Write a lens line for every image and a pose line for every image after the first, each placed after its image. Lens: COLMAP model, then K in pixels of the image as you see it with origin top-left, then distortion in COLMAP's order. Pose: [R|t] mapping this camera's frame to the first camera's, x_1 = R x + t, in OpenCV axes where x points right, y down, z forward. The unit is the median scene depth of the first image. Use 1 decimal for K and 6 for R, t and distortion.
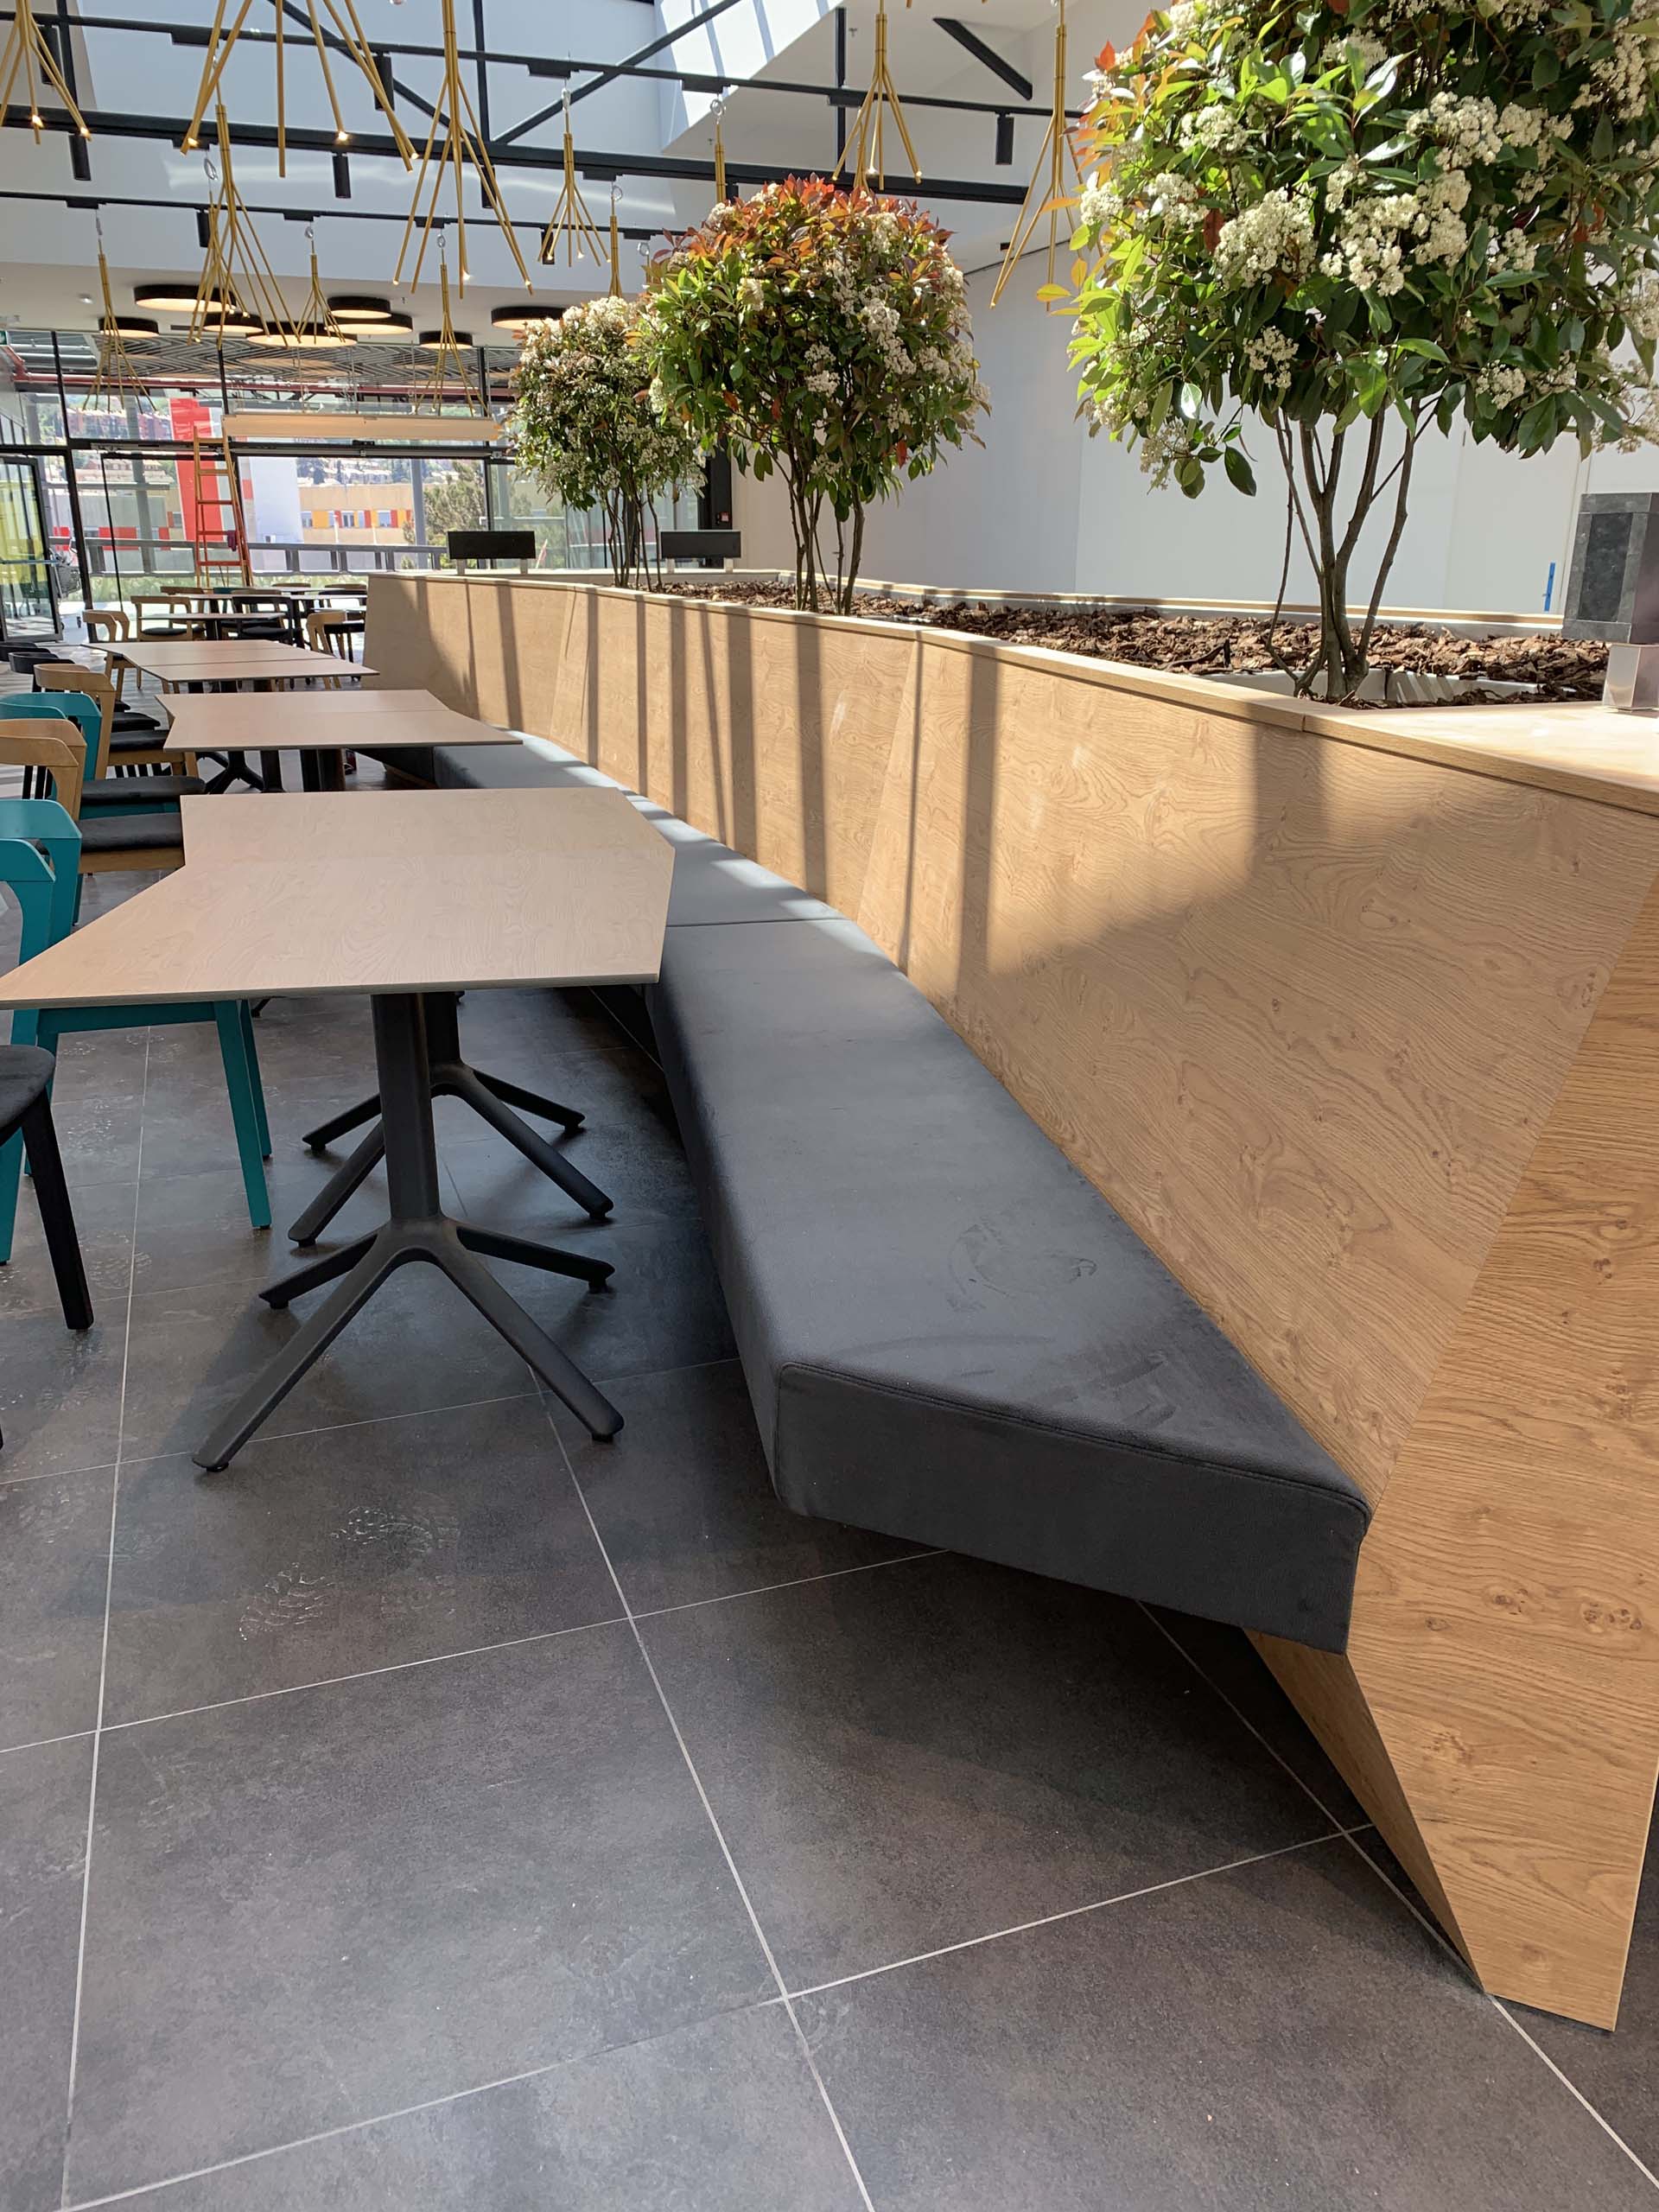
lens RADIAL K [[1701.0, 0, 818.1], [0, 1701.0, 1073.3], [0, 0, 1]] dist [0.046250, -0.064647]
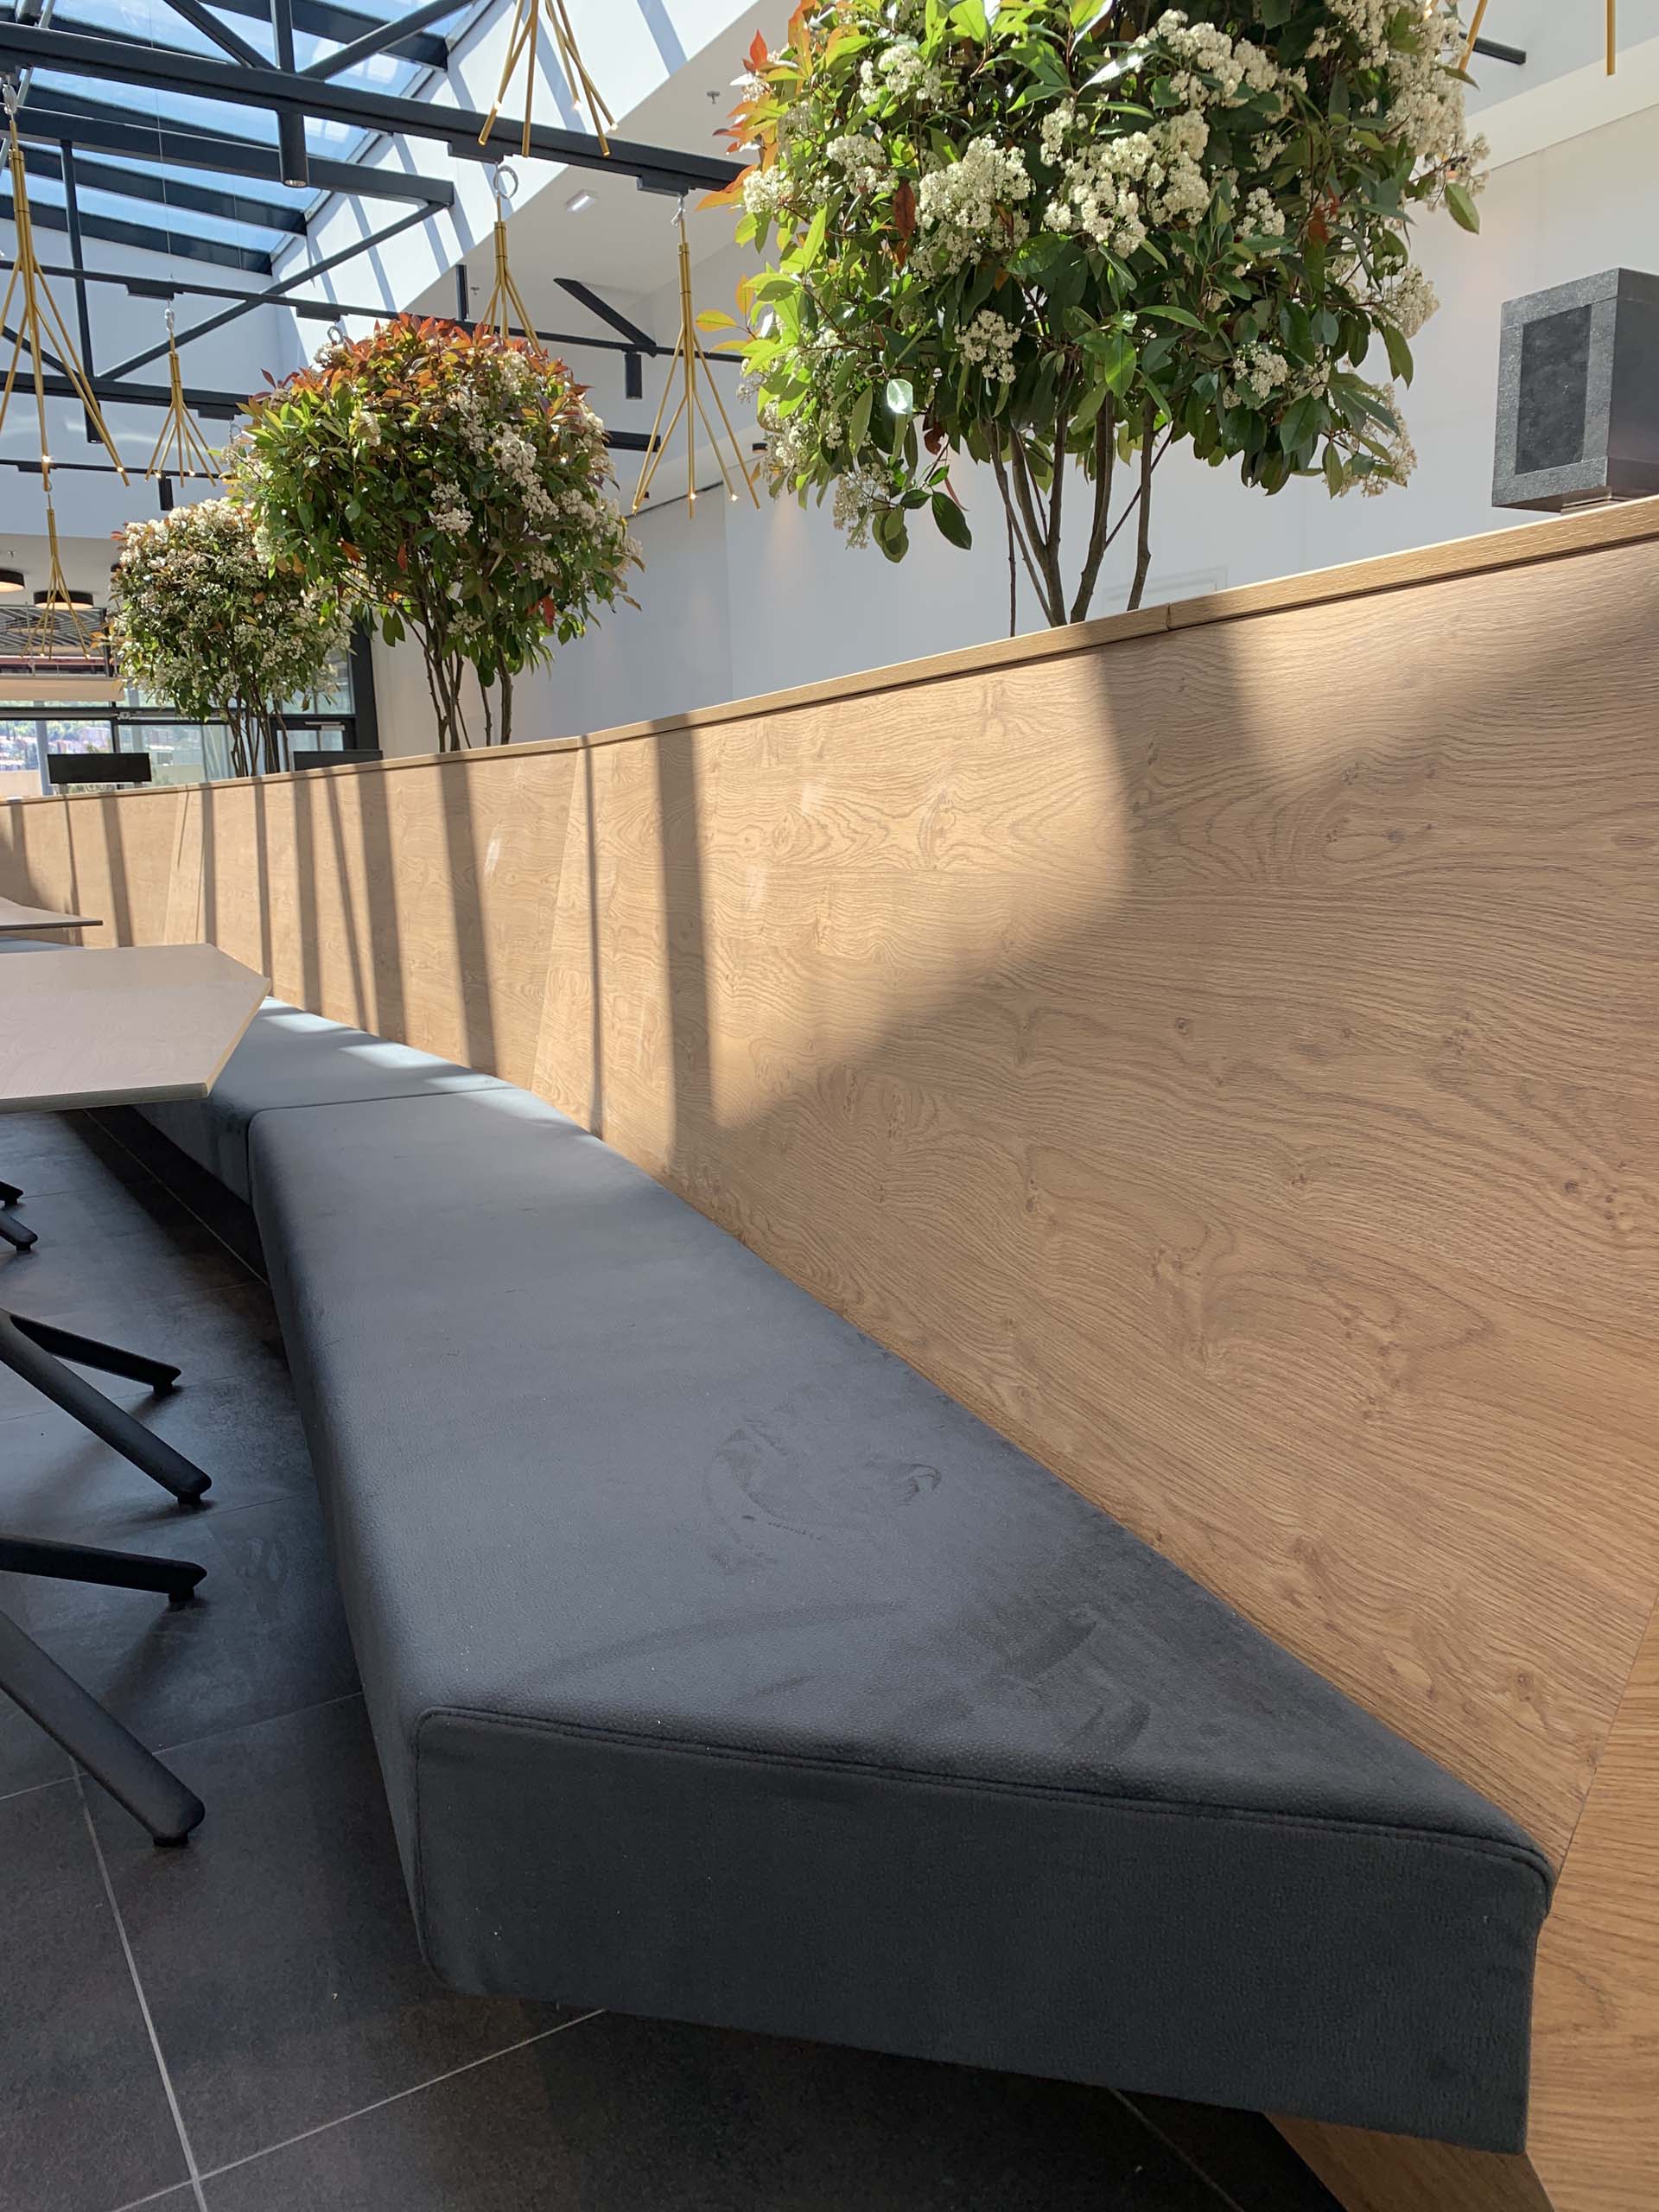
lens RADIAL K [[1701.0, 0, 818.1], [0, 1701.0, 1073.3], [0, 0, 1]] dist [0.046250, -0.064647]
pose [[0.980353, -0.057695, 0.188625, 0.007801], [0.085105, 0.986400, -0.140611, 0.039357], [-0.177947, 0.153901, 0.971931, 0.281938]]
